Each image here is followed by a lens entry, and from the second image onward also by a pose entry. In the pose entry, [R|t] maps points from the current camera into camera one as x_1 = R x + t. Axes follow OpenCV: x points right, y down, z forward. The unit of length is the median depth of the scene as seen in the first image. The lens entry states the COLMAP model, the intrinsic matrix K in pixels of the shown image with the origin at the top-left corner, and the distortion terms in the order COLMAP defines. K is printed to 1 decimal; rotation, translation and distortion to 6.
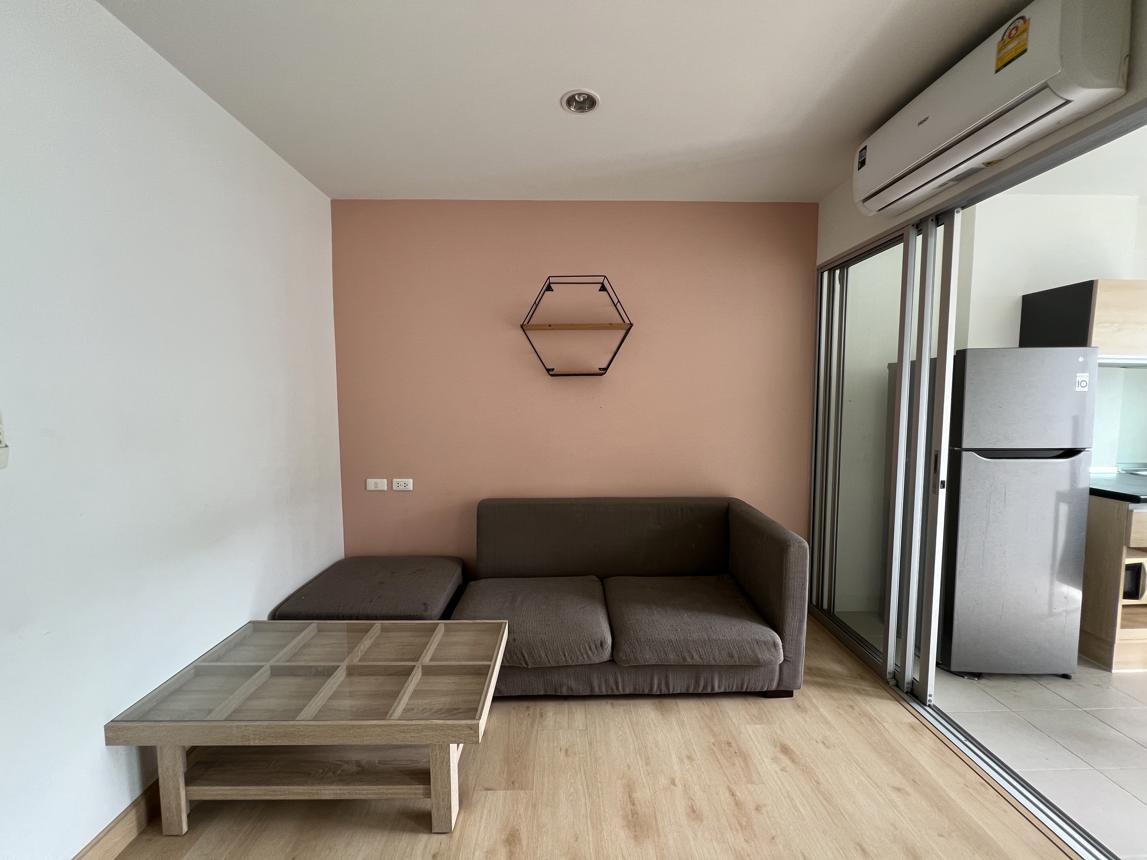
lens RADIAL K [[460.7, 0, 573.1], [0, 460.7, 429.9], [0, 0, 1]] dist [-0.000370, 0.001402]
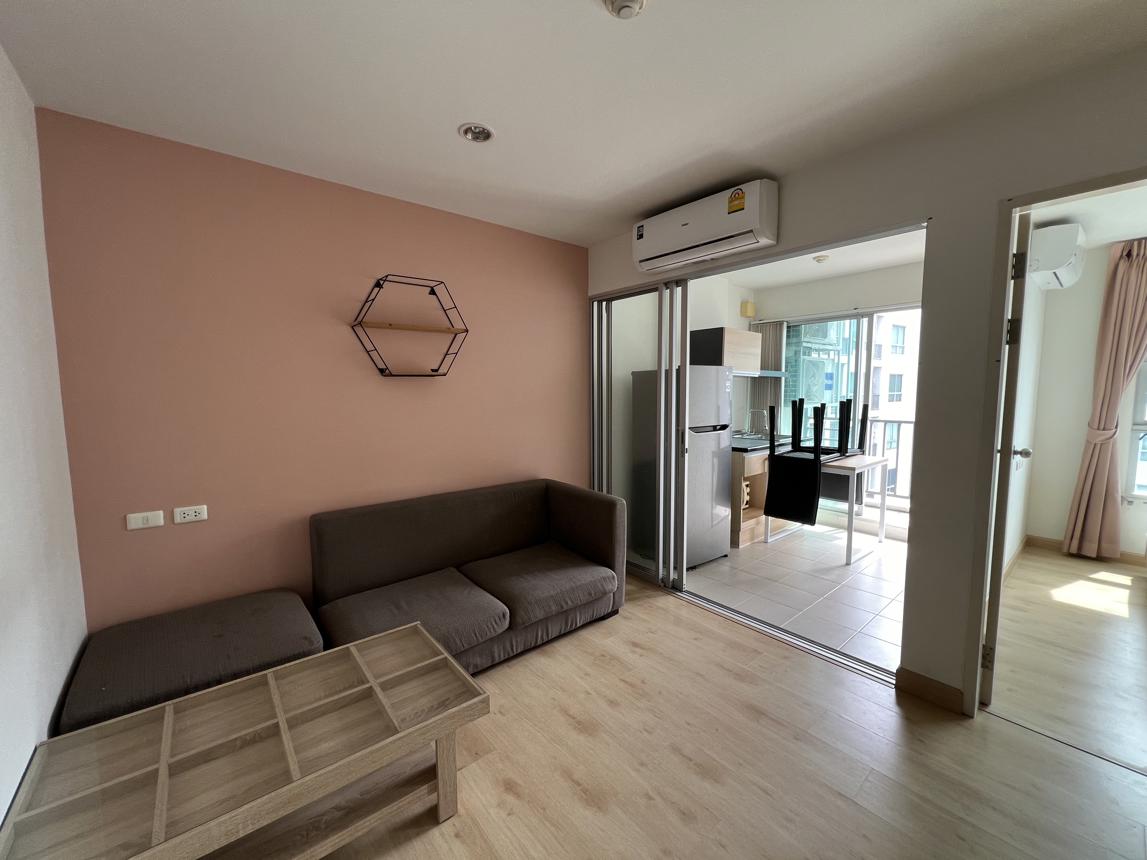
lens RADIAL K [[460.7, 0, 572.9], [0, 460.7, 430.1], [0, 0, 1]] dist [-0.000370, 0.001402]
pose [[0.780282, -0.055536, 0.622957, -0.474723], [0.049802, 0.998404, 0.026628, -0.013899], [-0.623441, 0.010248, 0.781803, -0.002116]]
